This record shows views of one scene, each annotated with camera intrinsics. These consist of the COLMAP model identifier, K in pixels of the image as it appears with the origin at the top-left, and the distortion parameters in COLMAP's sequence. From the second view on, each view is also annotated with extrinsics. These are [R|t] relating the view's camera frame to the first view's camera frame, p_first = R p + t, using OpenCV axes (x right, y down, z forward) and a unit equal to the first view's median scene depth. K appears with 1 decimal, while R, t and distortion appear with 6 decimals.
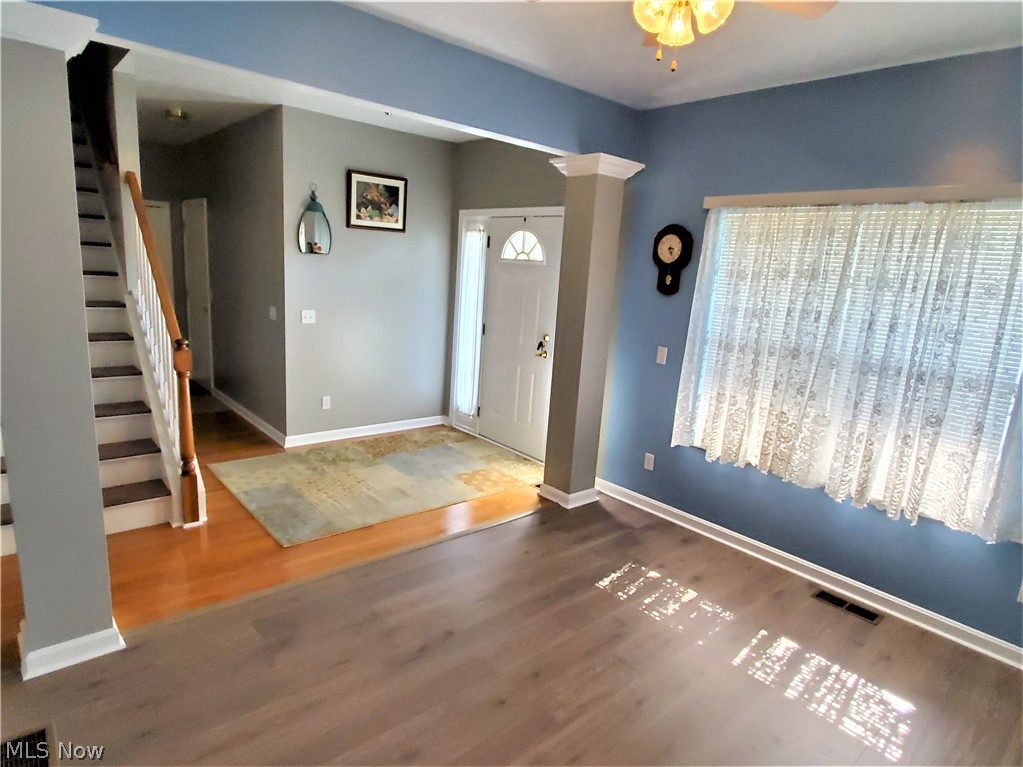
lens RADIAL K [[585.8, 0, 511.5], [0, 585.8, 383.5], [0, 0, 1]] dist [-0.003020, -0.000489]
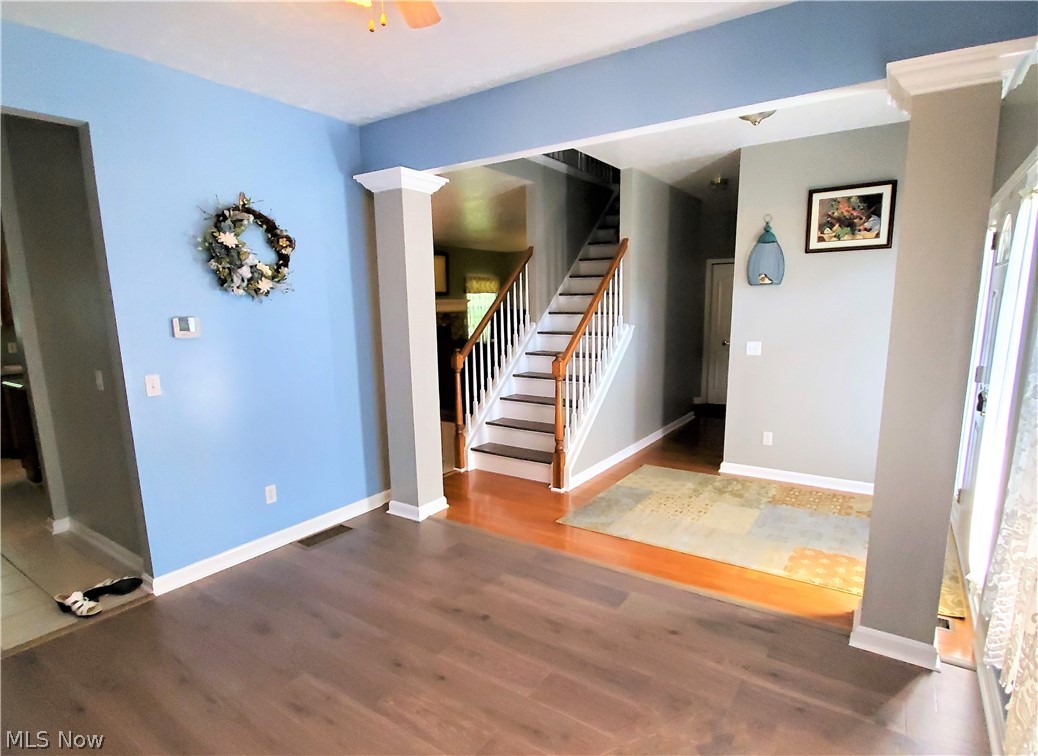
lens RADIAL K [[549.3, 0, 548.2], [0, 549.3, 392.1], [0, 0, 1]] dist [0.001682, 0.000285]
pose [[0.283740, 0.084480, -0.955173, 0.463398], [-0.157565, 0.986679, 0.040460, -0.023007], [0.945867, 0.139021, 0.293272, 0.407797]]
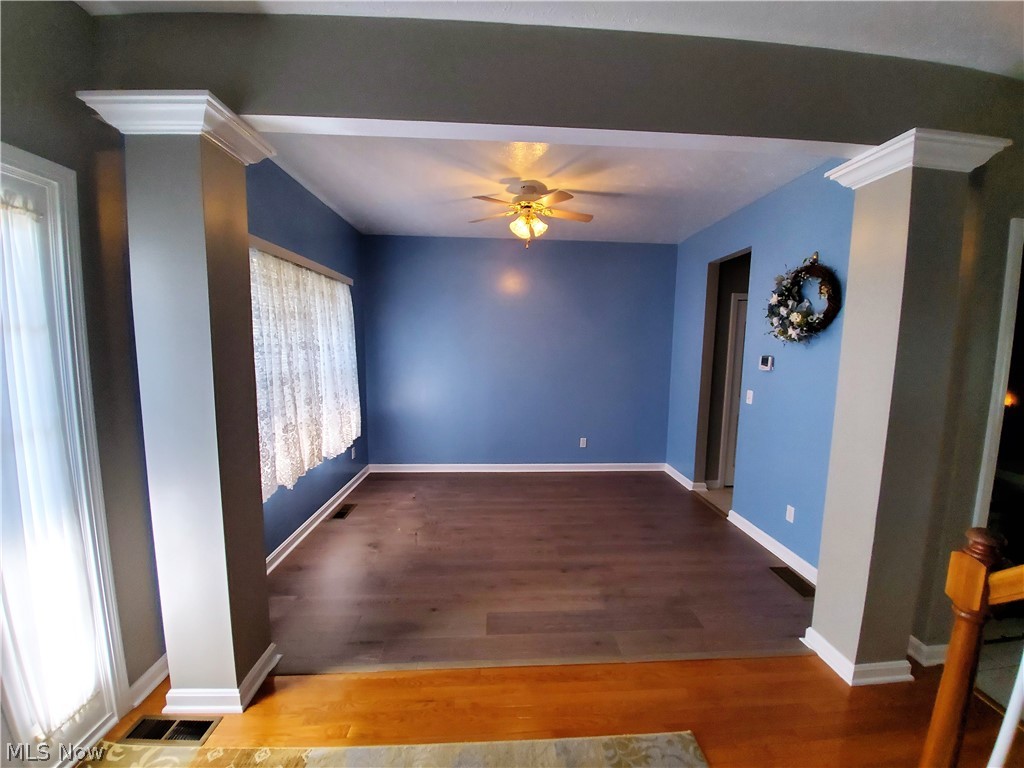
lens RADIAL K [[410.0, 0, 510.9], [0, 410.0, 389.9], [0, 0, 1]] dist [0.001941, -0.013905]
pose [[-0.770485, -0.148696, 0.619873, -0.314914], [0.061257, 0.950642, 0.304182, -0.184618], [-0.634508, 0.272339, -0.723347, 0.928031]]
